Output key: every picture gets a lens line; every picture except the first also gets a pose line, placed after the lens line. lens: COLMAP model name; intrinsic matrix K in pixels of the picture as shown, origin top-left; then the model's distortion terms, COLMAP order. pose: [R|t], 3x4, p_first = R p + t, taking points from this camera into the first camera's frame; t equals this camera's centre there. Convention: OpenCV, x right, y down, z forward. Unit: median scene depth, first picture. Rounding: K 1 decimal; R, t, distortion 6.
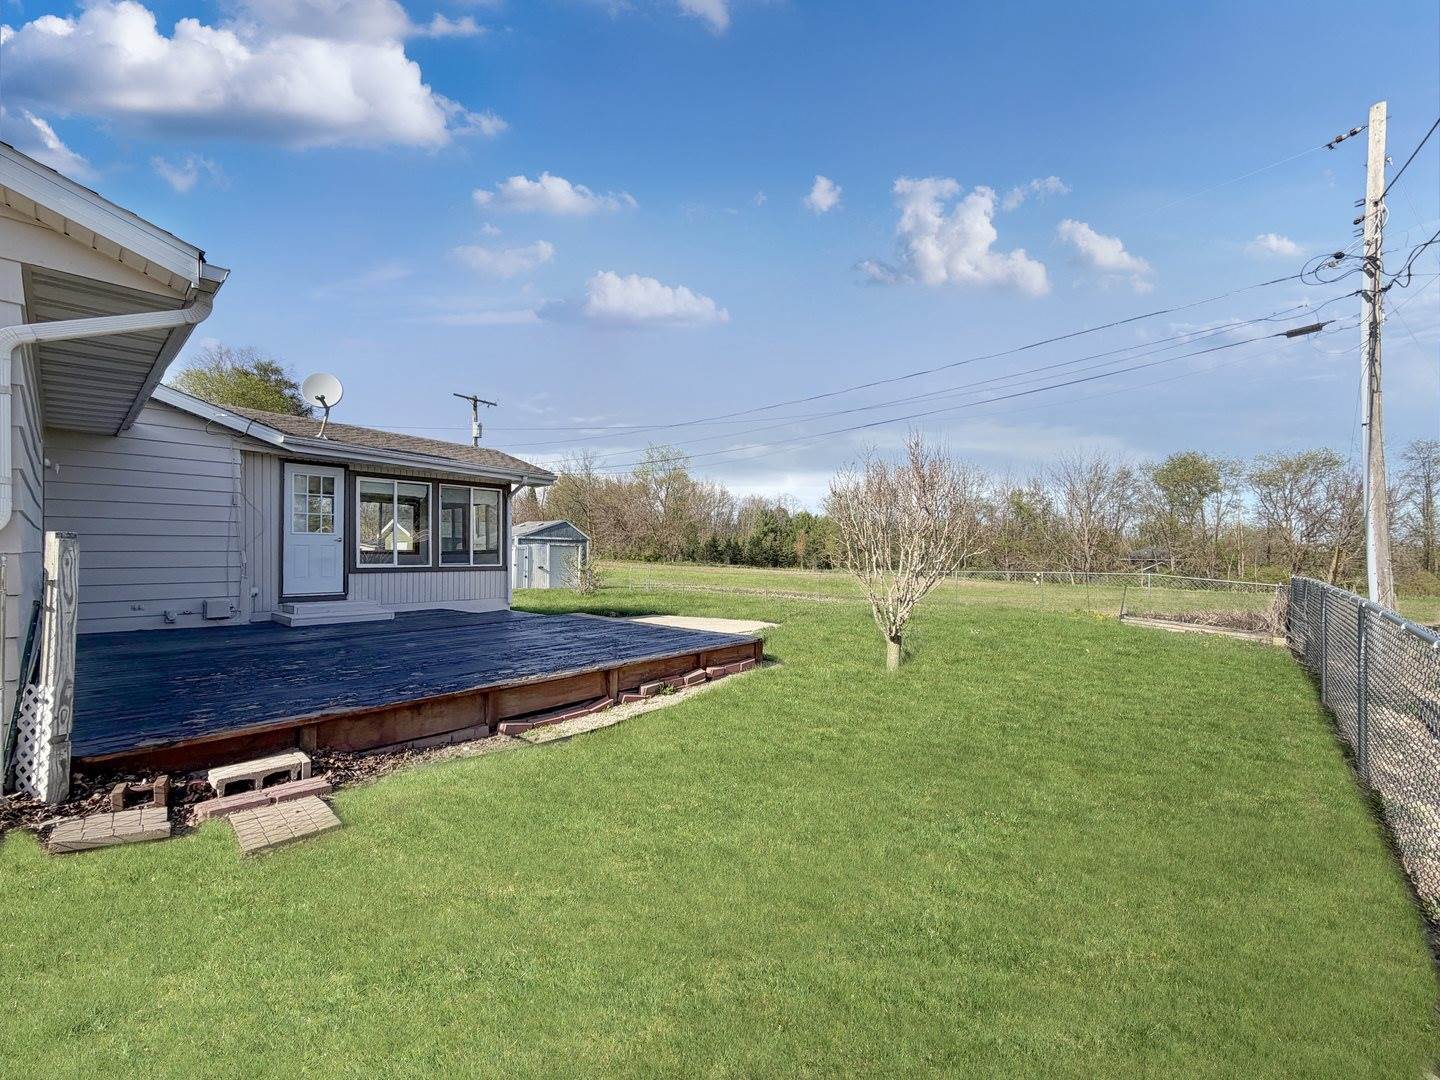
lens RADIAL K [[595.7, 0, 728.0], [0, 595.7, 547.1], [0, 0, 1]] dist [-0.001693, 0.000258]
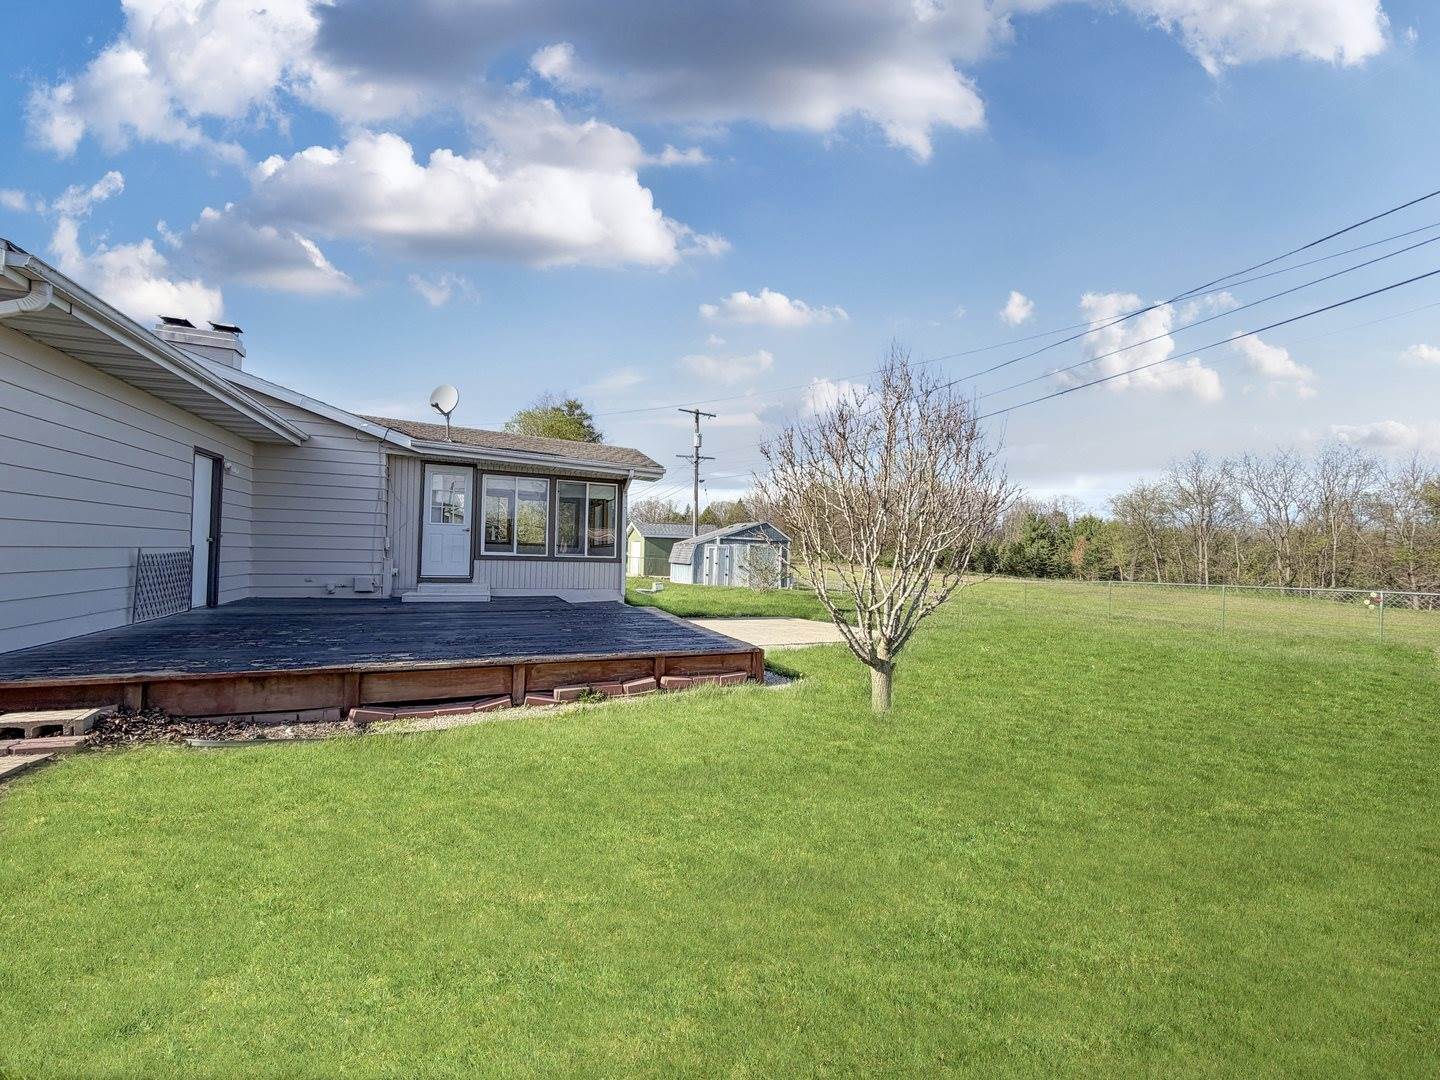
lens RADIAL K [[580.3, 0, 711.7], [0, 580.3, 533.2], [0, 0, 1]] dist [-0.001249, -0.000249]
pose [[0.899753, 0.004019, -0.436381, 0.254129], [-0.018141, 0.999438, -0.028198, 0.017080], [0.436022, 0.033288, 0.899320, 0.201922]]
